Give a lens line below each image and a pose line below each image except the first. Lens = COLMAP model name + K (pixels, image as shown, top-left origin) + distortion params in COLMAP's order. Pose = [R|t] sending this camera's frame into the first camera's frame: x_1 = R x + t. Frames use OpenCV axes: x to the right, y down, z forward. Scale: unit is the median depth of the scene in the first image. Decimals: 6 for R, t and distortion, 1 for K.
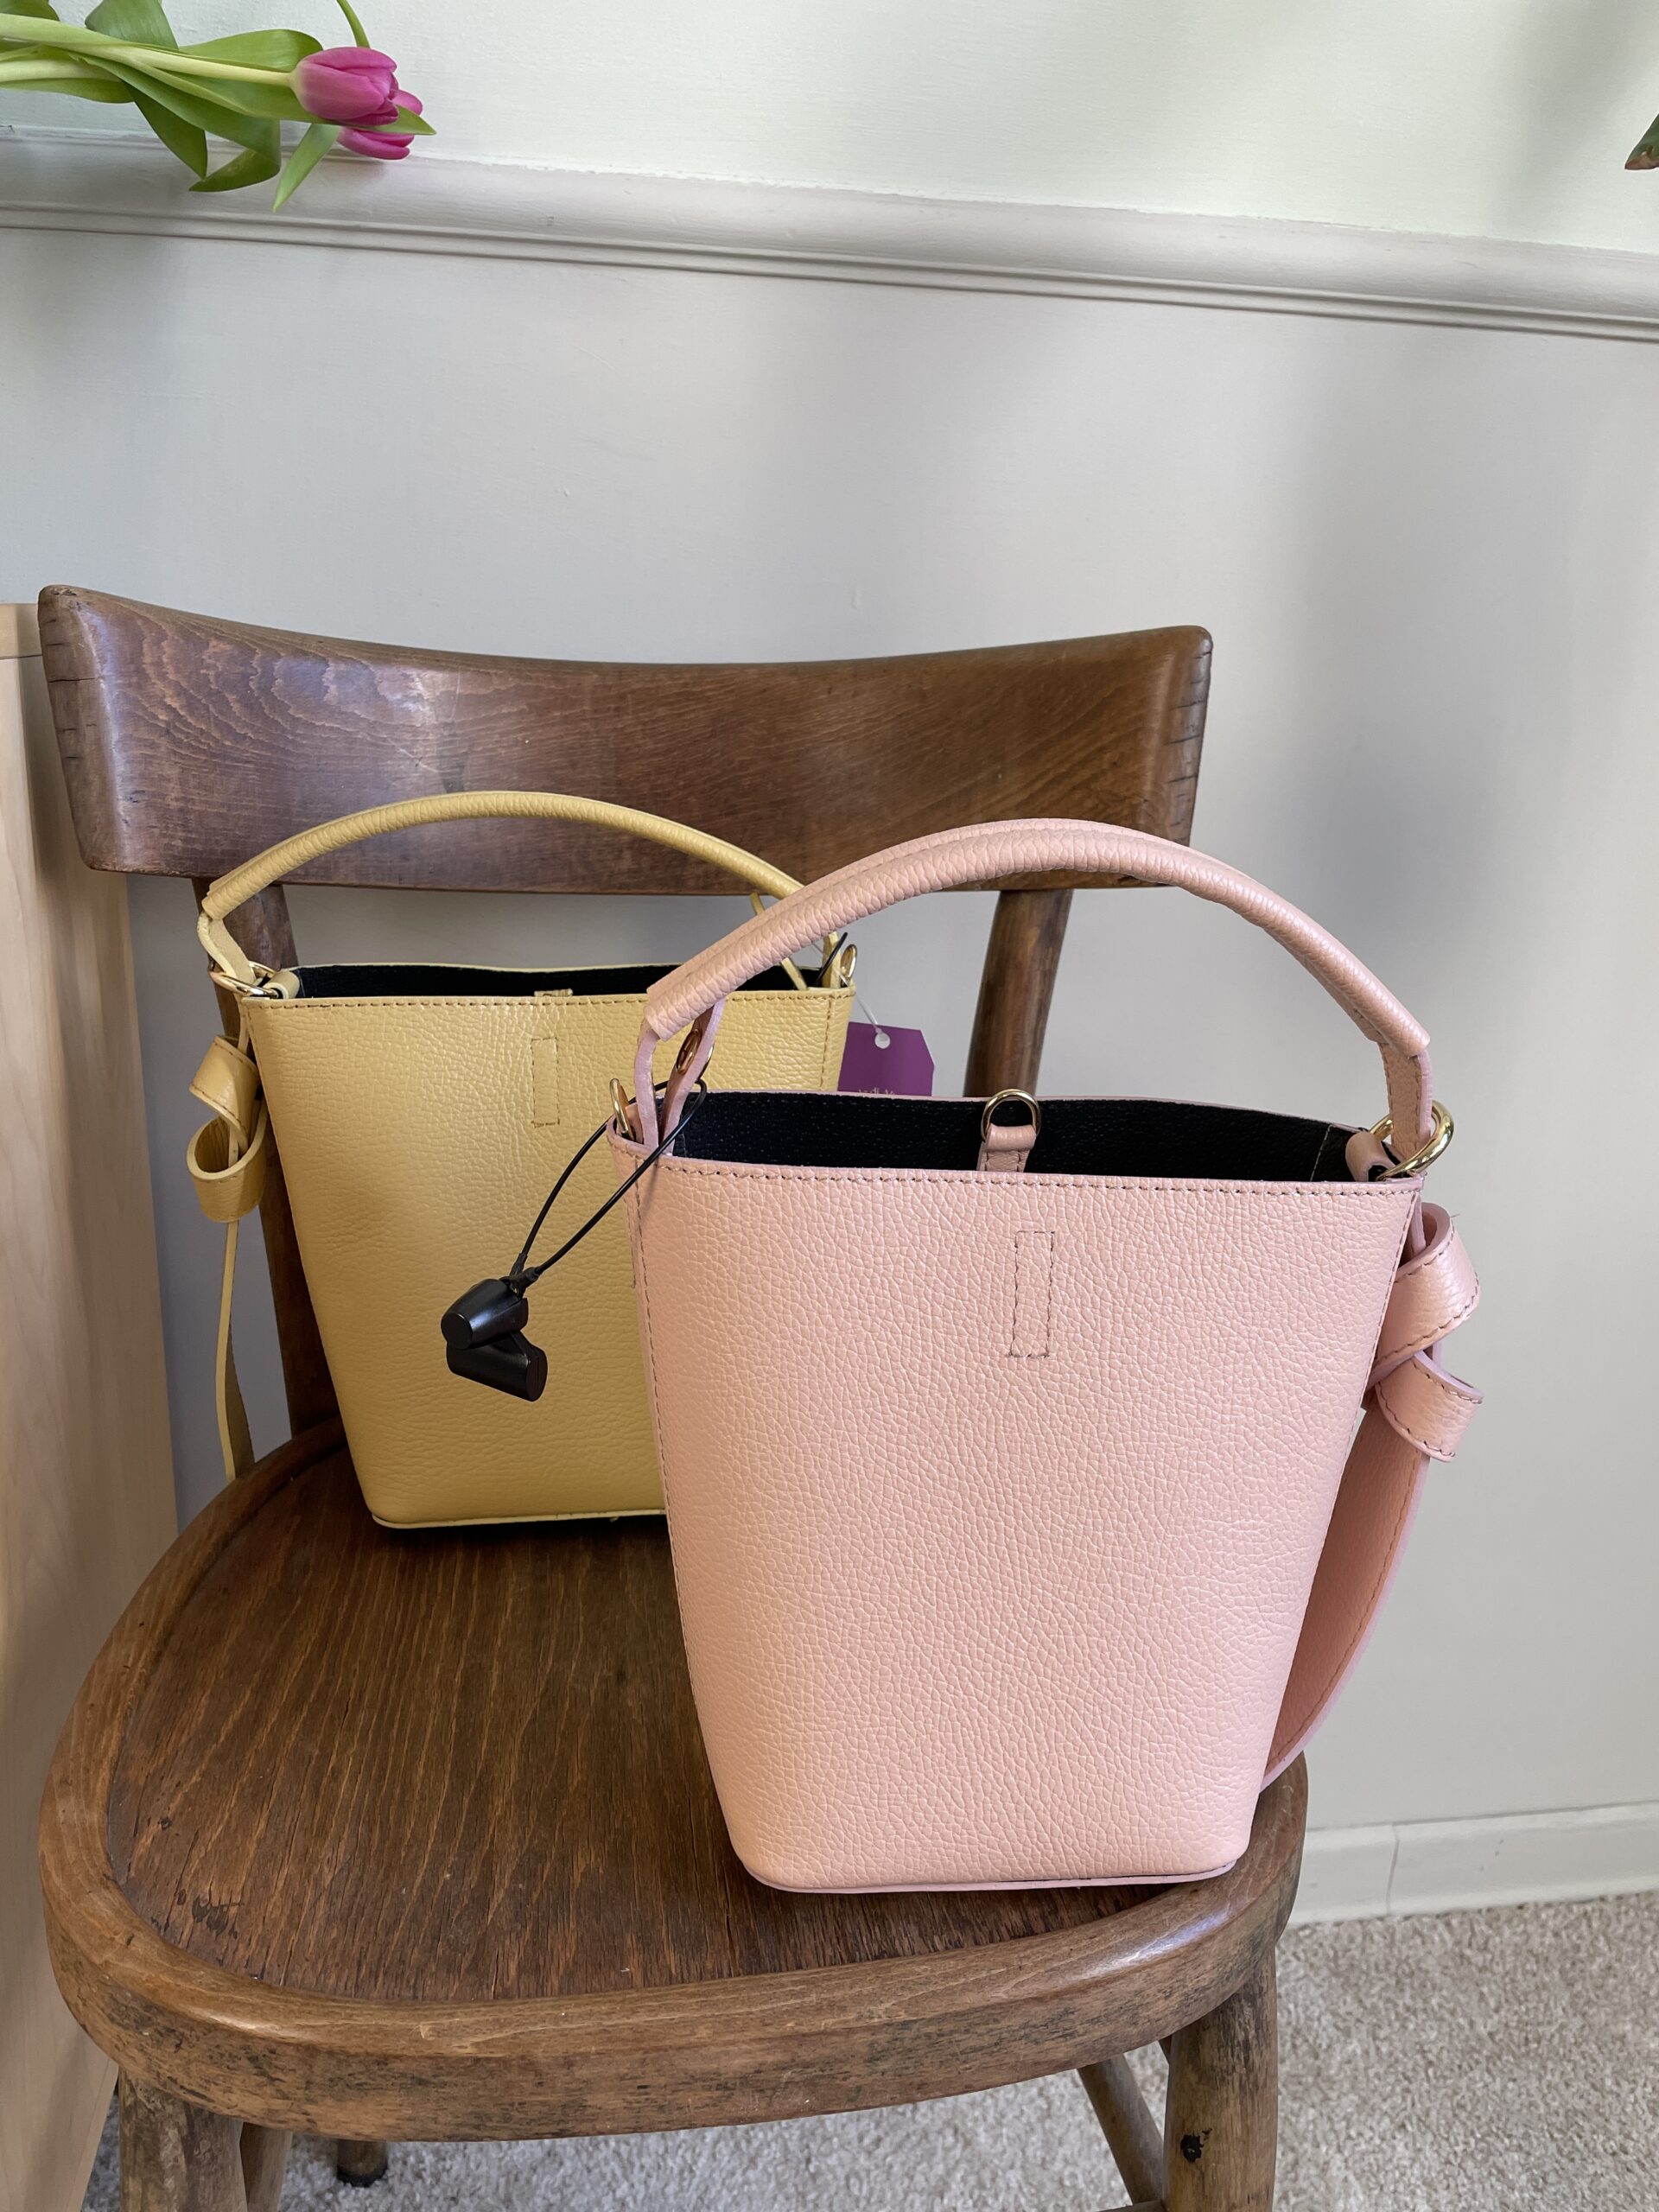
lens RADIAL K [[1688.3, 0, 850.8], [0, 1688.3, 1091.5], [0, 0, 1]] dist [0.069797, -0.092437]
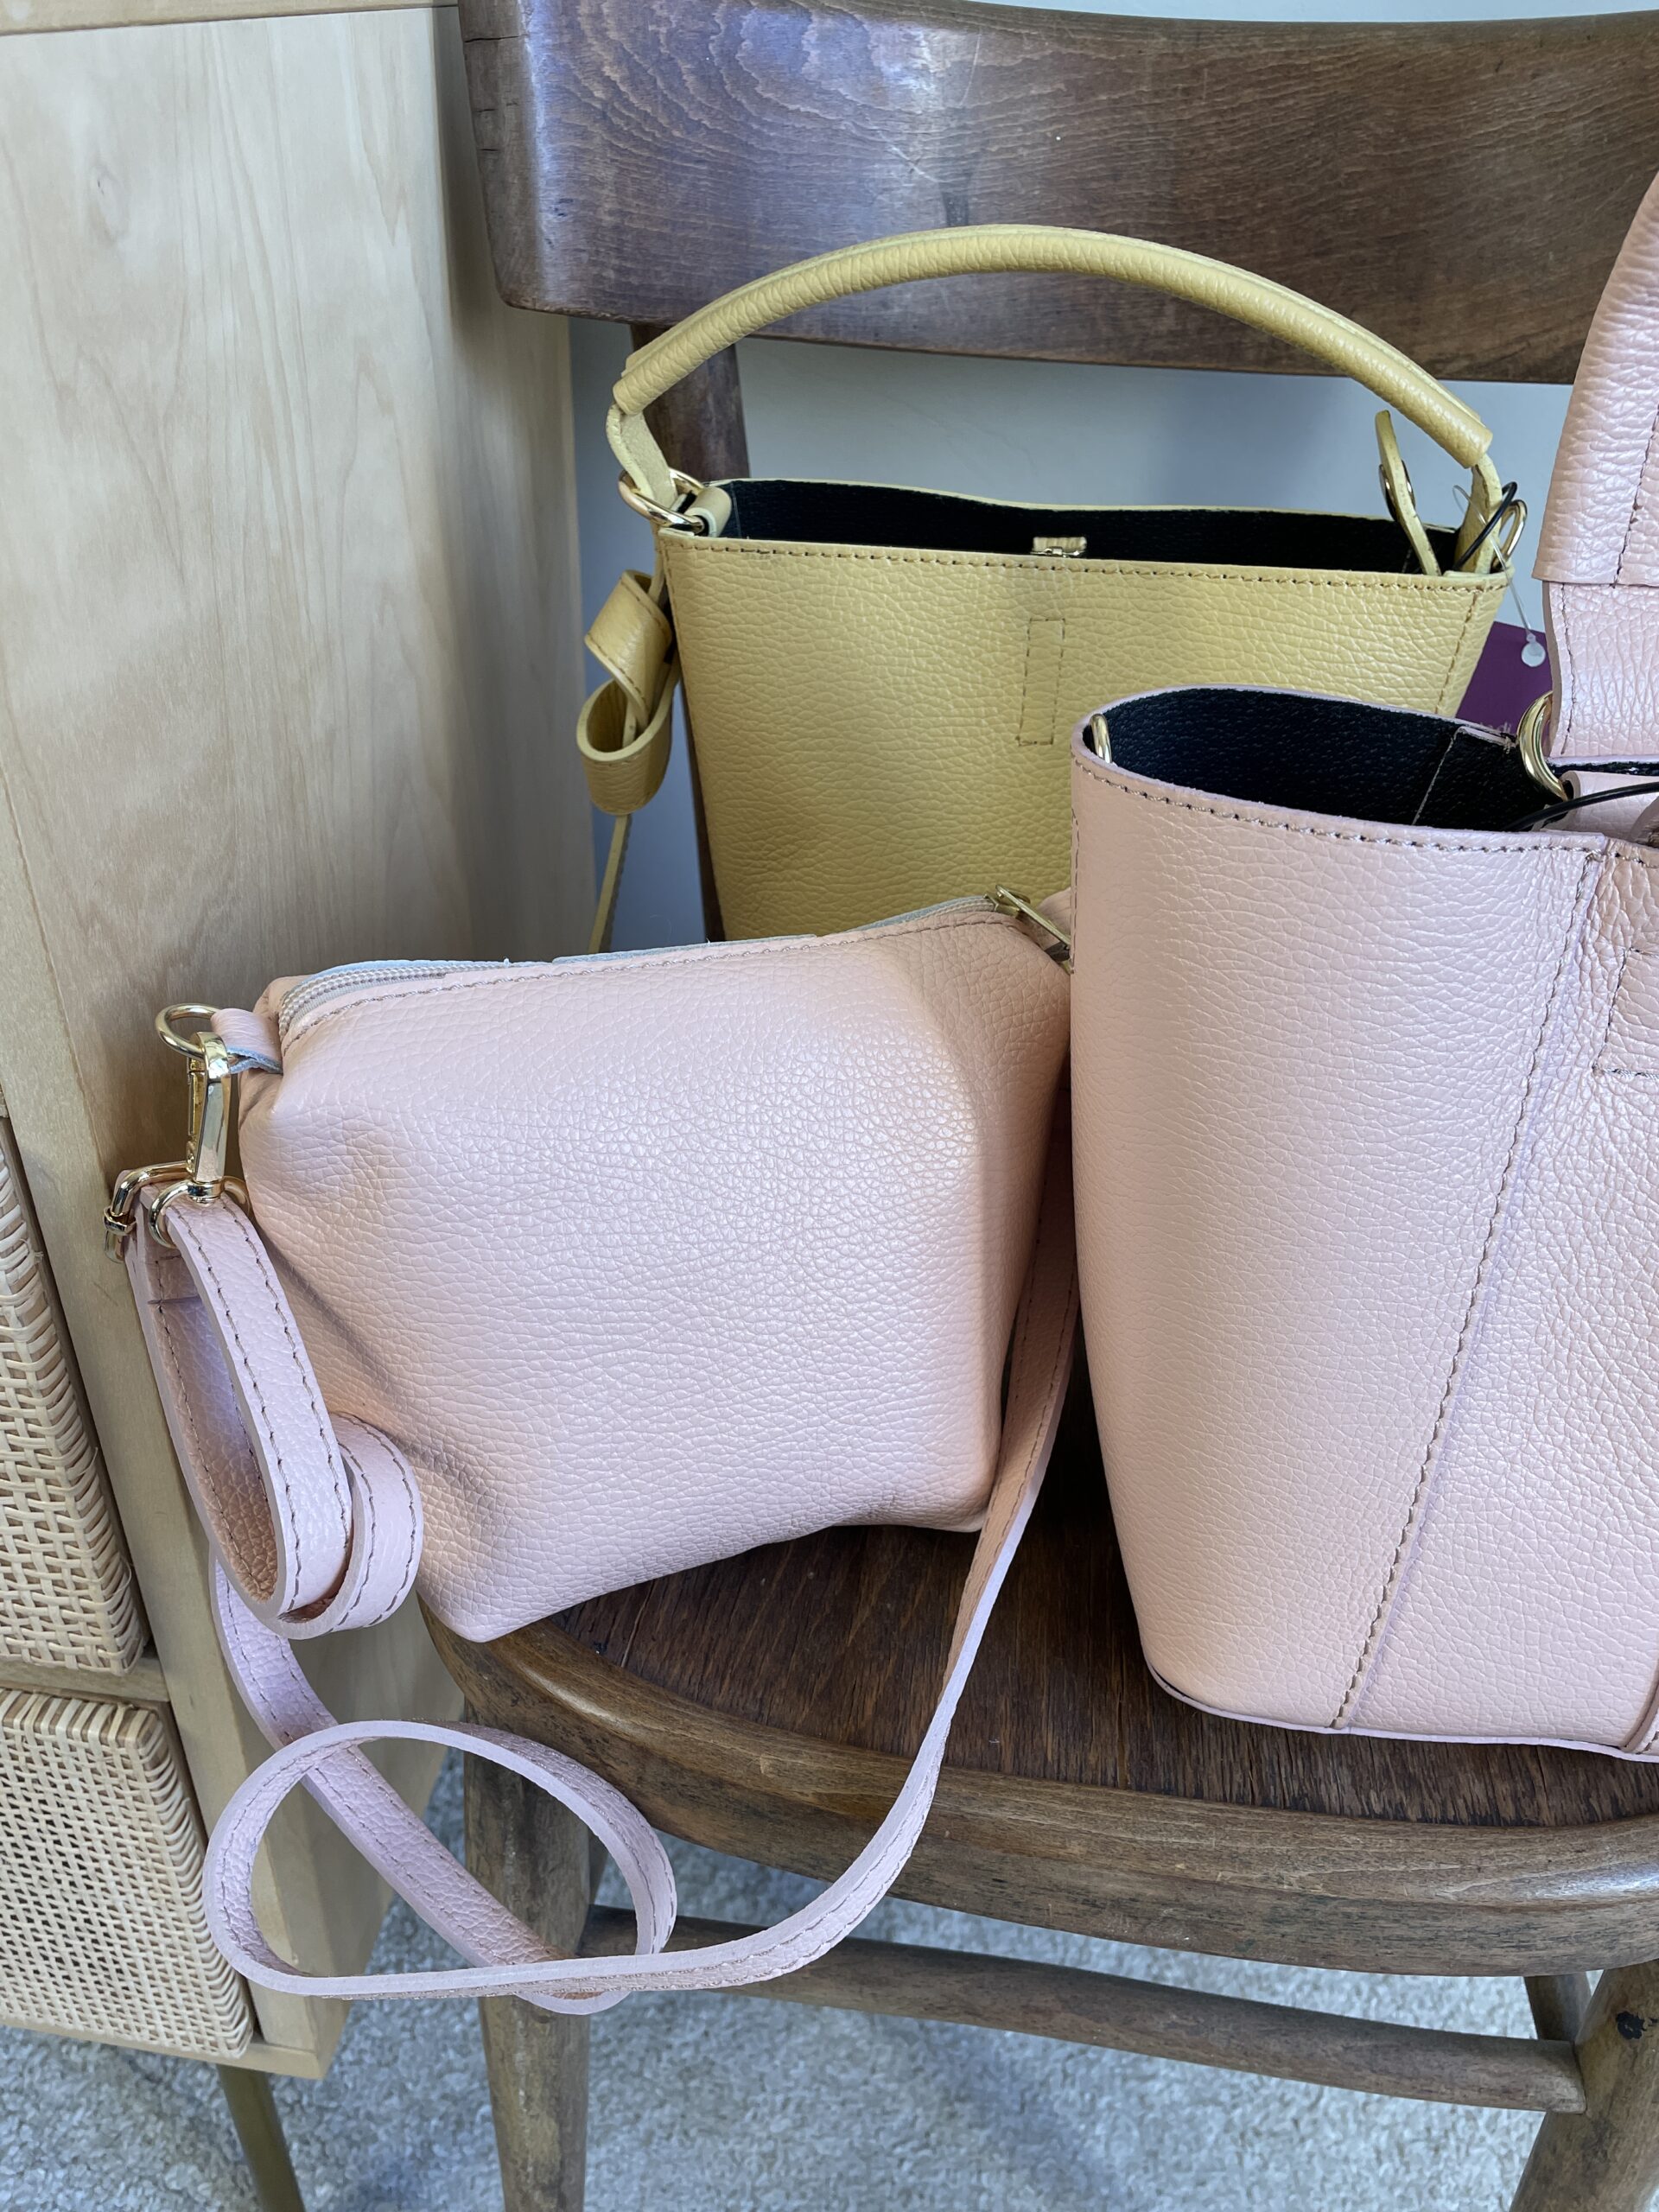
lens RADIAL K [[1701.8, 0, 818.6], [0, 1701.8, 1110.4], [0, 0, 1]] dist [0.068882, -0.095114]
pose [[0.953158, 0.164554, -0.253796, -0.047256], [-0.080639, 0.946942, 0.311124, -0.047384], [0.291527, -0.276085, 0.915854, 0.258758]]
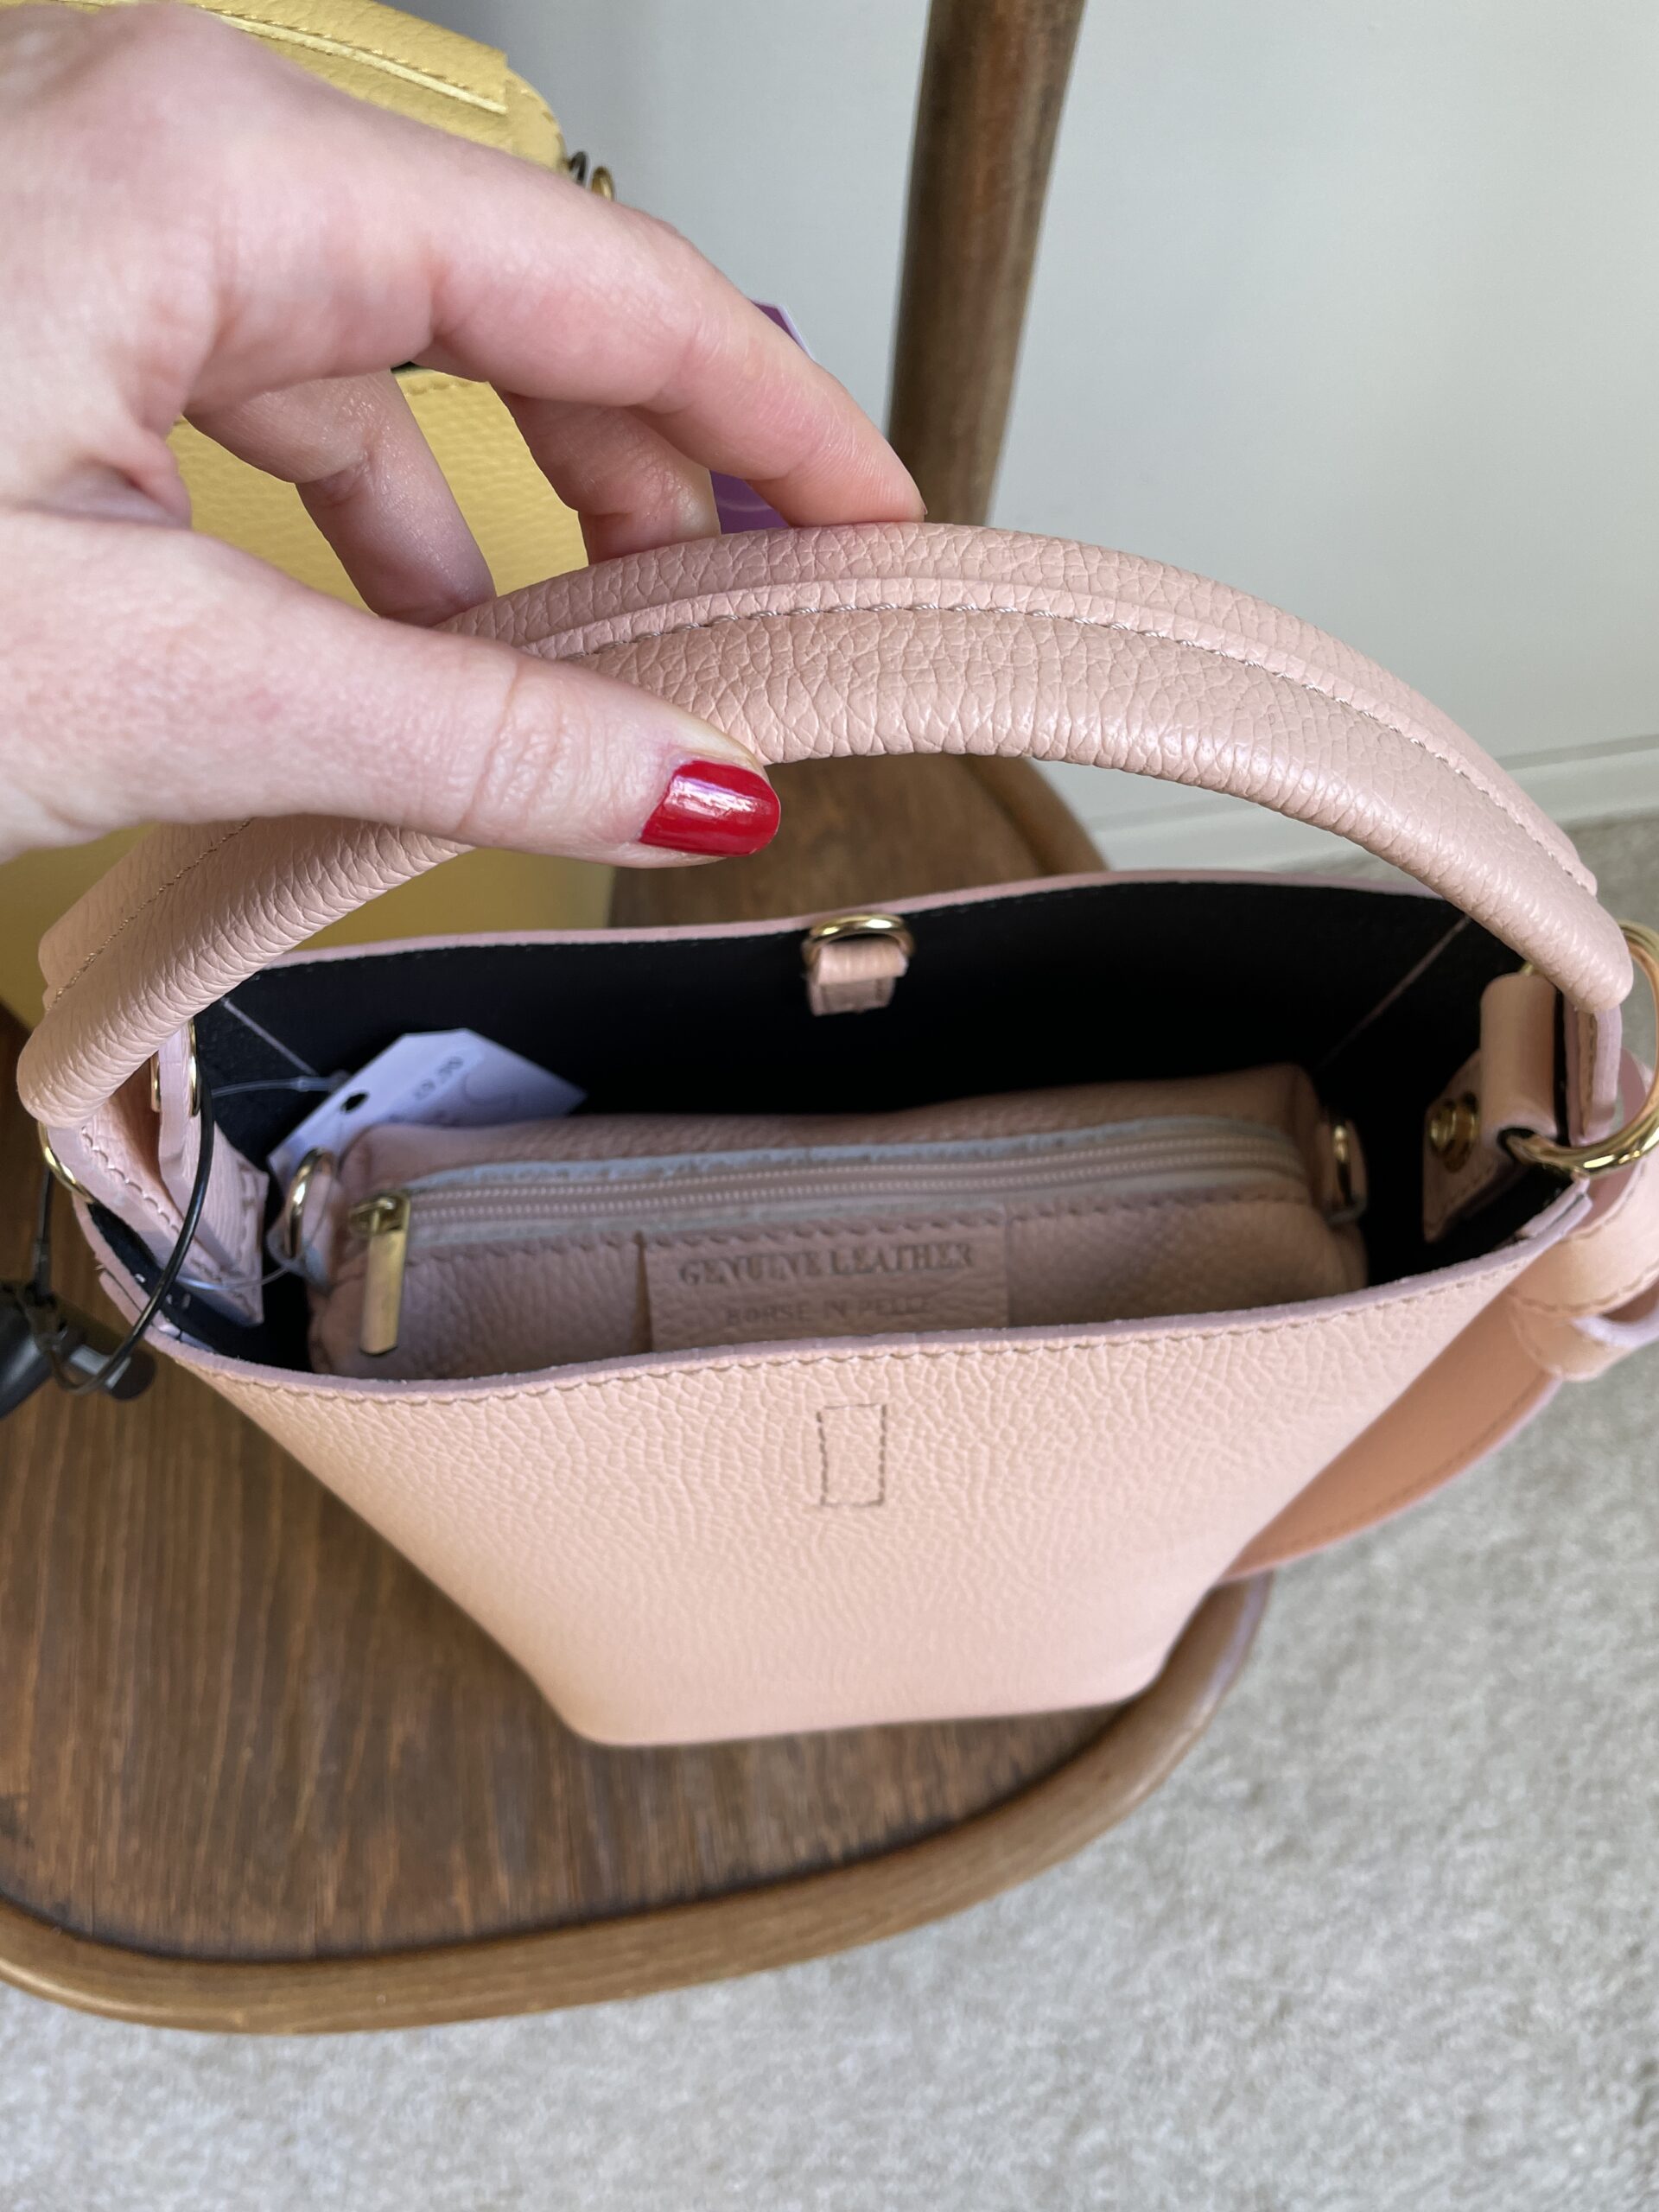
lens RADIAL K [[1707.8, 0, 834.2], [0, 1707.8, 1099.5], [0, 0, 1]] dist [0.078006, -0.116115]
pose [[0.996650, -0.009854, -0.081191, 0.144017], [0.070421, 0.608224, 0.790635, -0.440154], [0.041592, -0.793704, 0.606881, 0.758379]]
